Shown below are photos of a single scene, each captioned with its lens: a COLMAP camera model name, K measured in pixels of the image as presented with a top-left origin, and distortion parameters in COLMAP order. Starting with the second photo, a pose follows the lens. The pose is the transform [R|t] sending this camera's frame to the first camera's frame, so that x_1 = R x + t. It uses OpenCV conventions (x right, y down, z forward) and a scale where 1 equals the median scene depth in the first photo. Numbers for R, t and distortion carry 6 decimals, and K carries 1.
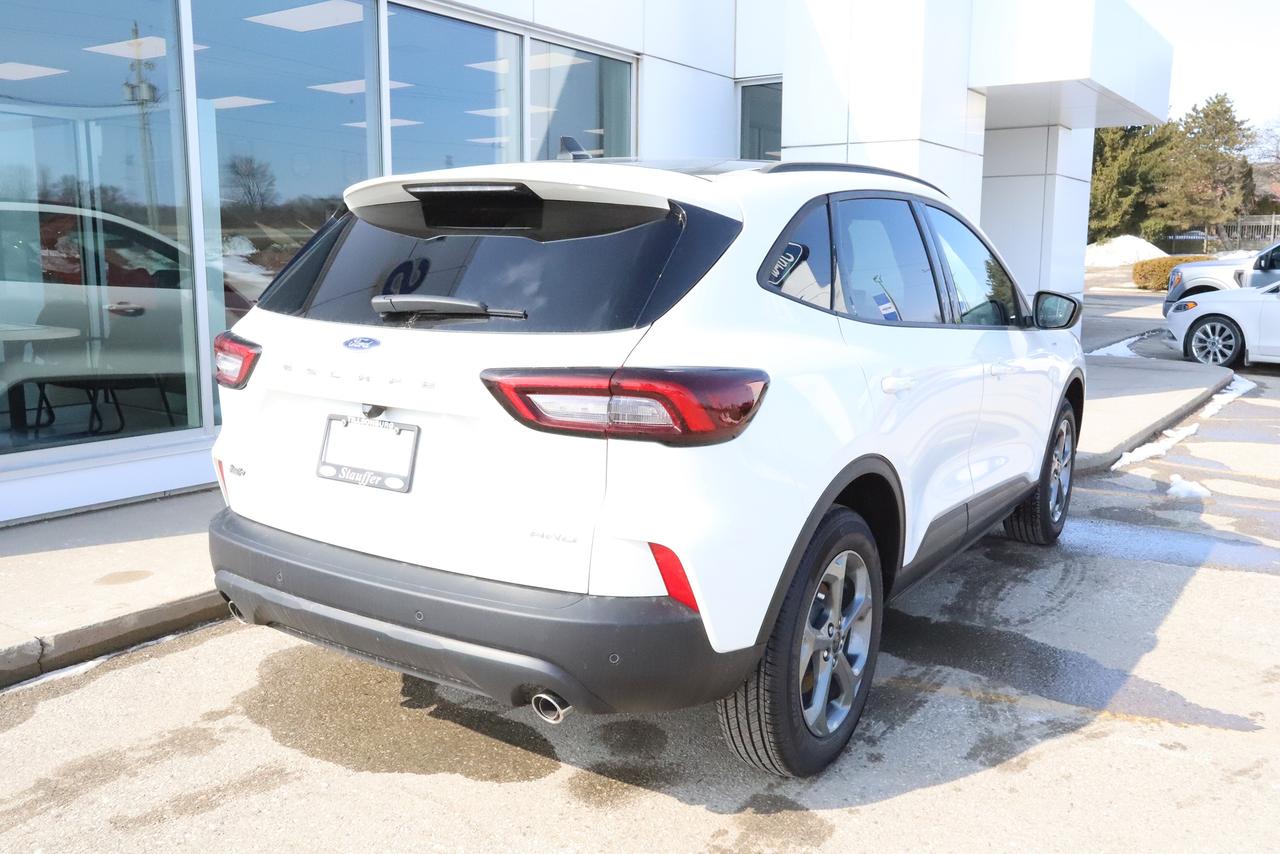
lens RADIAL K [[1069.0, 0, 640.0], [0, 1069.0, 427.0], [0, 0, 1]] dist [-0.029062, 0.083539]
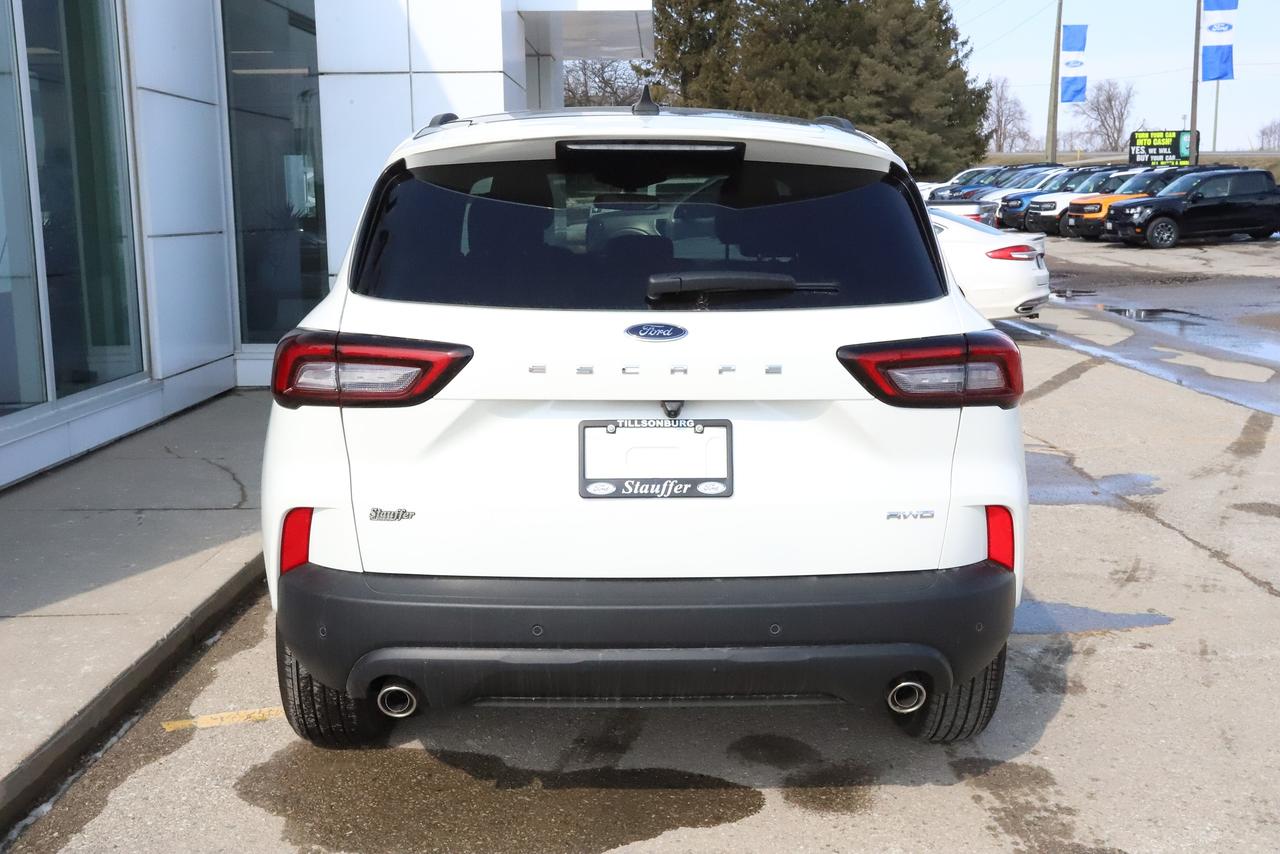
lens RADIAL K [[1397.6, 0, 647.5], [0, 1397.6, 431.1], [0, 0, 1]] dist [0.039738, 0.006843]
pose [[0.821249, -0.107331, 0.560385, -0.694638], [0.106843, 0.993703, 0.033745, -0.028847], [-0.560478, 0.032160, 0.827545, 0.061945]]
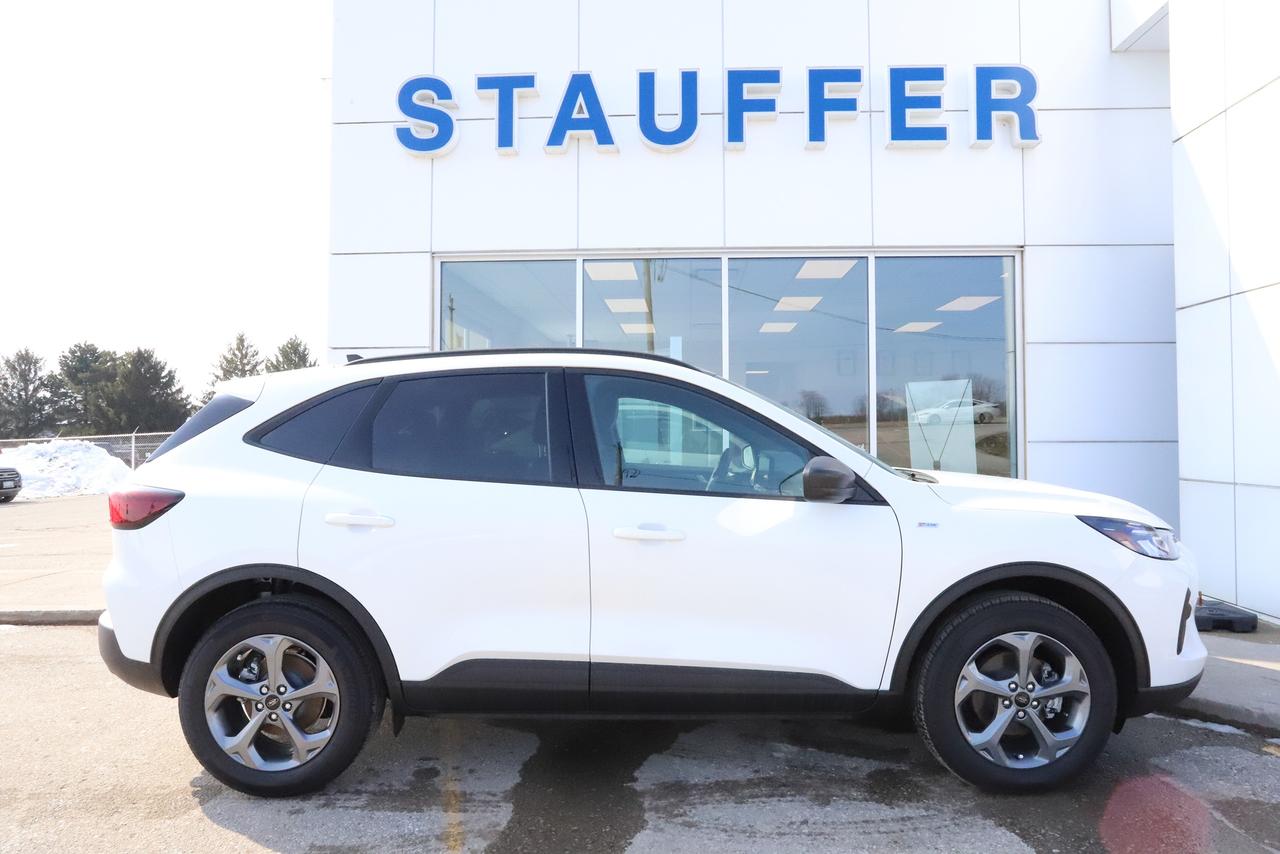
lens RADIAL K [[766.0, 0, 640.1], [0, 766.0, 438.5], [0, 0, 1]] dist [-0.014058, 0.001296]
pose [[0.504374, -0.033167, -0.862848, 1.073315], [-0.130189, 0.984918, -0.113960, -0.053160], [0.853615, 0.169812, 0.492449, 0.765768]]
